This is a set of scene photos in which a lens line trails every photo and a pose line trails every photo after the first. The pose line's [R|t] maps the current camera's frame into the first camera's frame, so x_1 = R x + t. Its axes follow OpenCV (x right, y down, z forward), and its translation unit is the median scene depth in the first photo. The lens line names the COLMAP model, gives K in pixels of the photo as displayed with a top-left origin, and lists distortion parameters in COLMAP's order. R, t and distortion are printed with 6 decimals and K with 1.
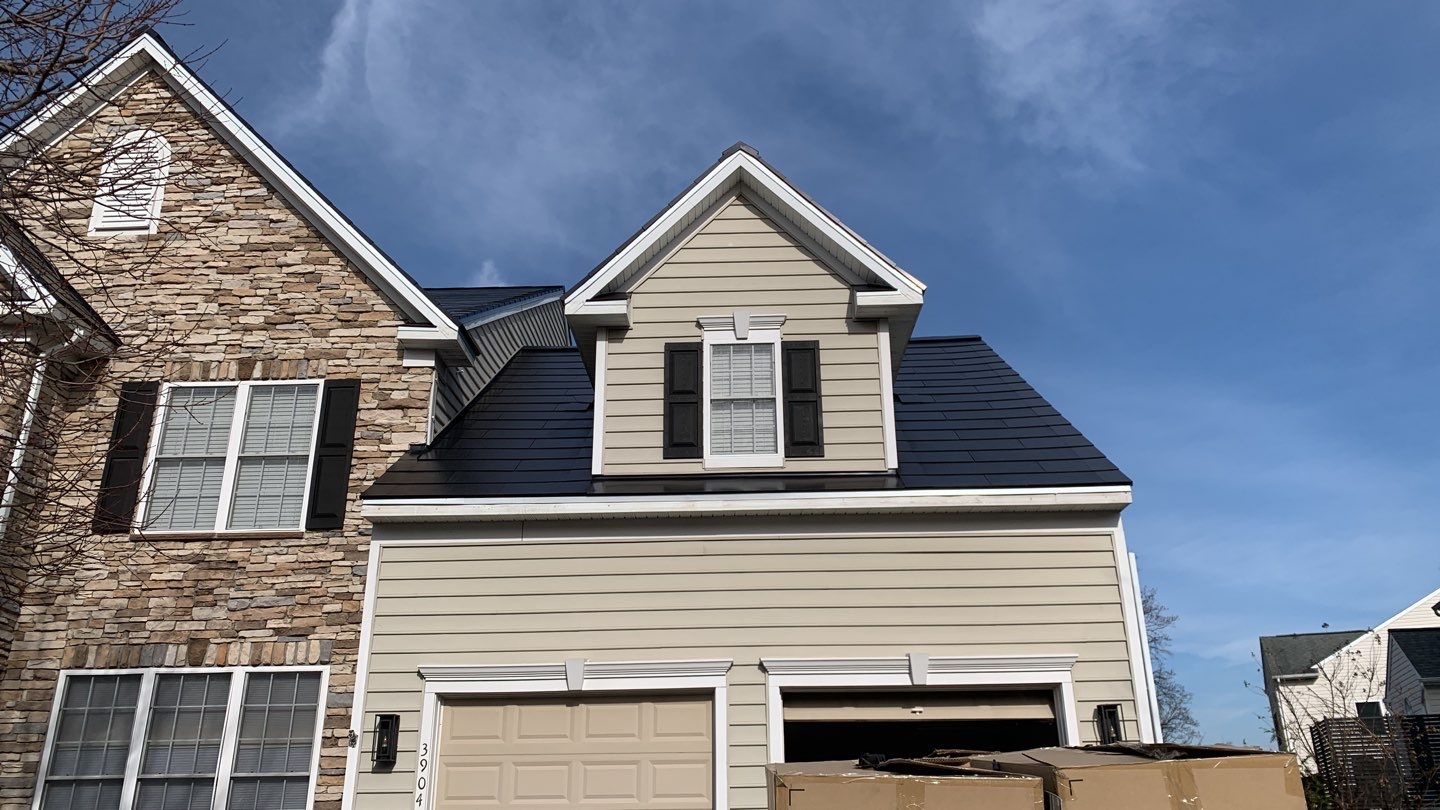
lens RADIAL K [[1109.7, 0, 722.2], [0, 1109.7, 380.2], [0, 0, 1]] dist [0.042013, -0.070959]
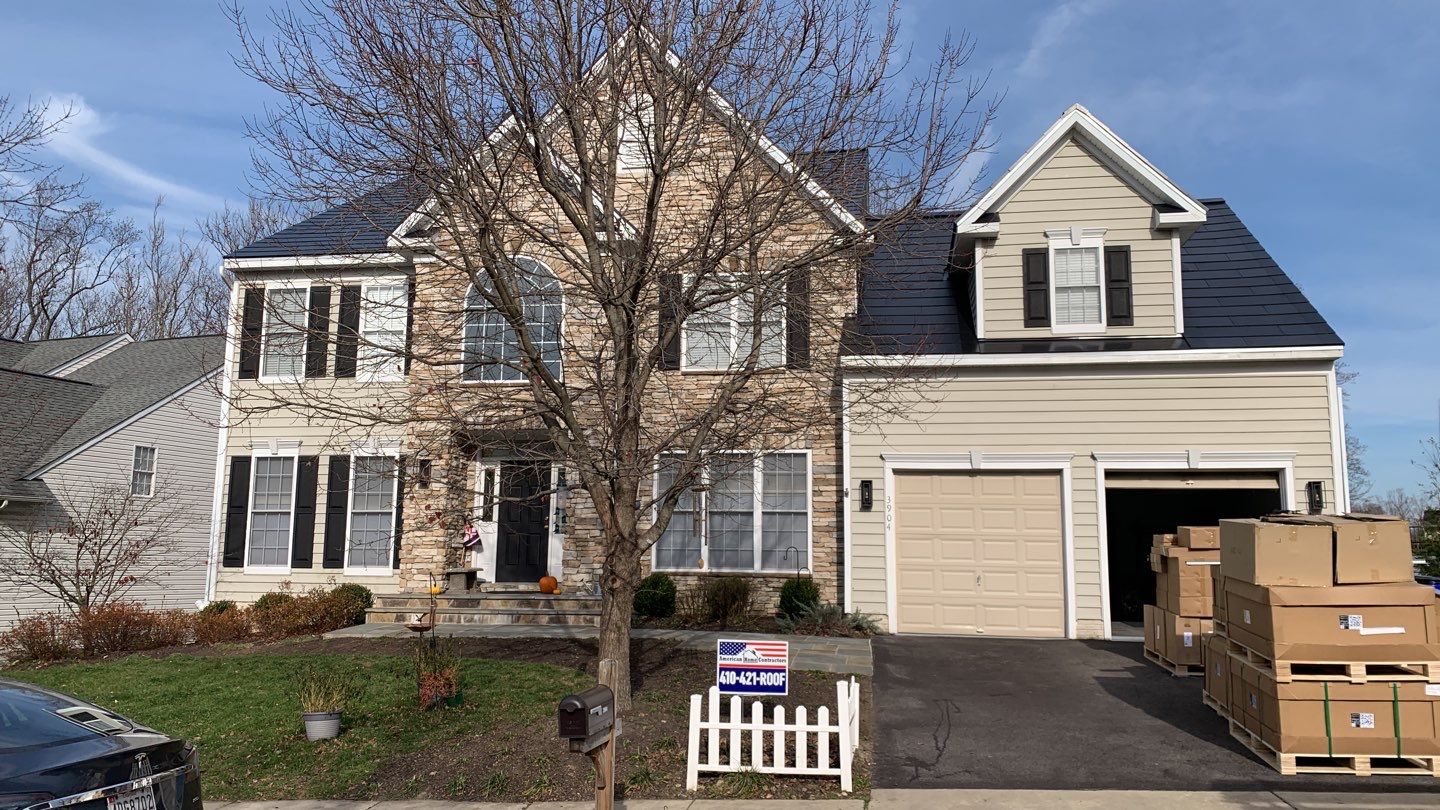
lens RADIAL K [[1071.7, 0, 713.1], [0, 1071.7, 407.9], [0, 0, 1]] dist [0.095310, -0.195469]
pose [[0.989105, 0.004100, -0.147156, -0.252105], [0.032401, 0.969037, 0.244782, -0.197909], [0.143603, -0.246883, 0.958346, -0.532552]]
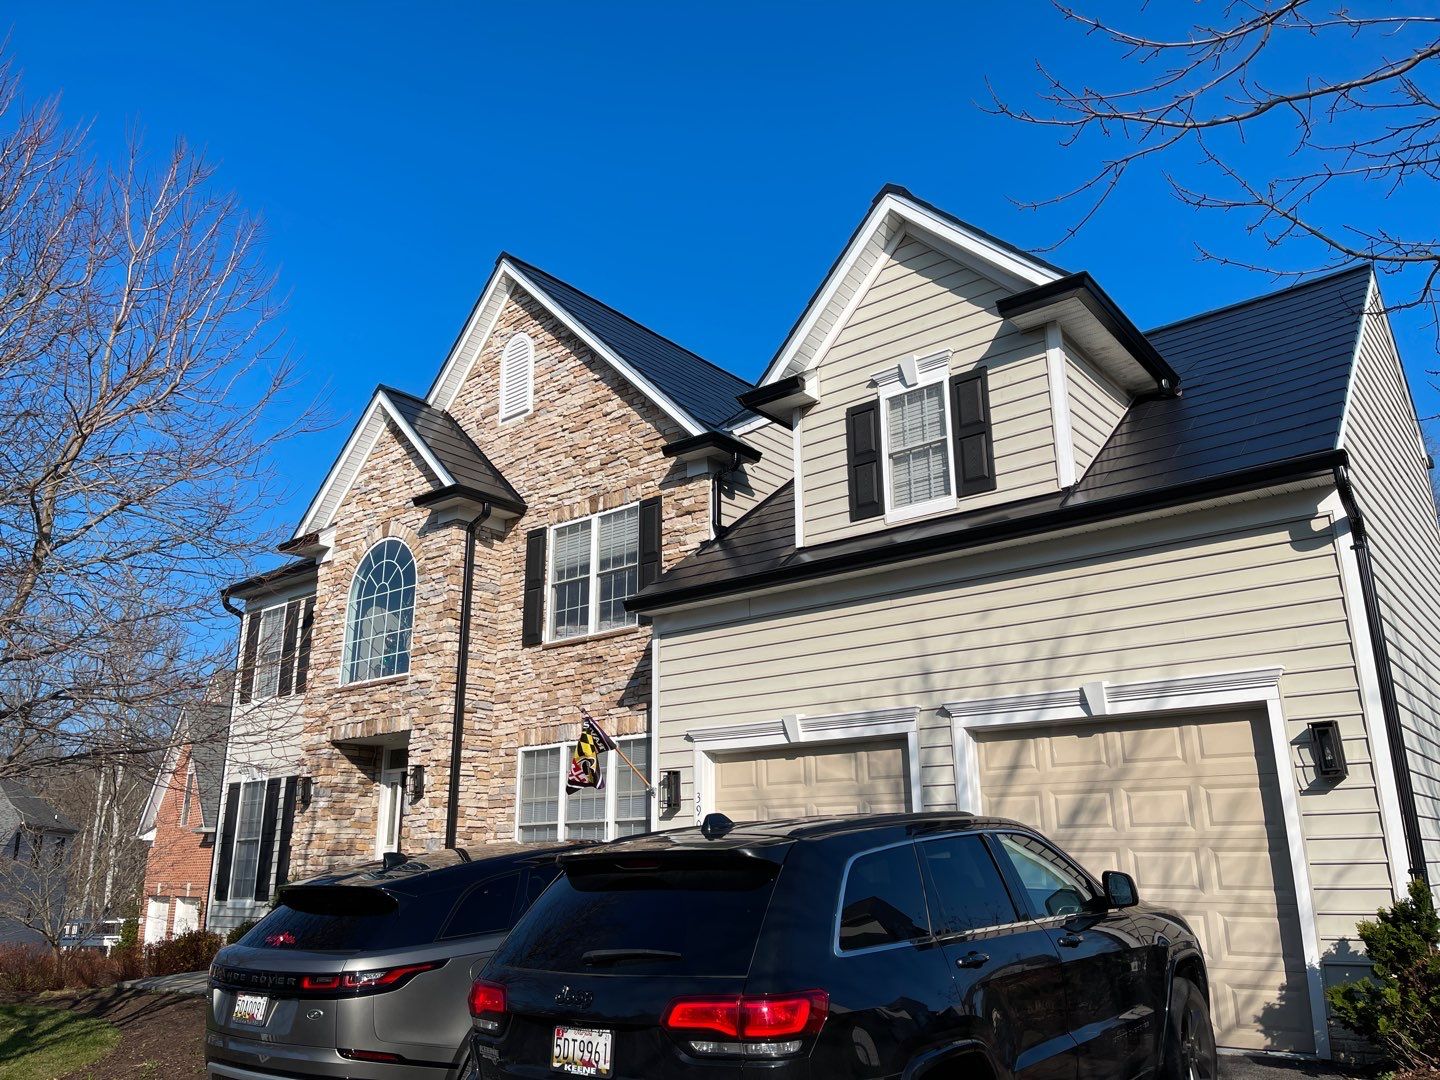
lens RADIAL K [[1081.9, 0, 720.1], [0, 1081.9, 540.2], [0, 0, 1]] dist [0.075861, -0.102963]
pose [[0.787596, -0.171133, -0.591951, 0.431033], [0.237294, 0.970805, 0.035062, 0.021596], [0.568668, -0.168081, 0.805211, 0.098233]]
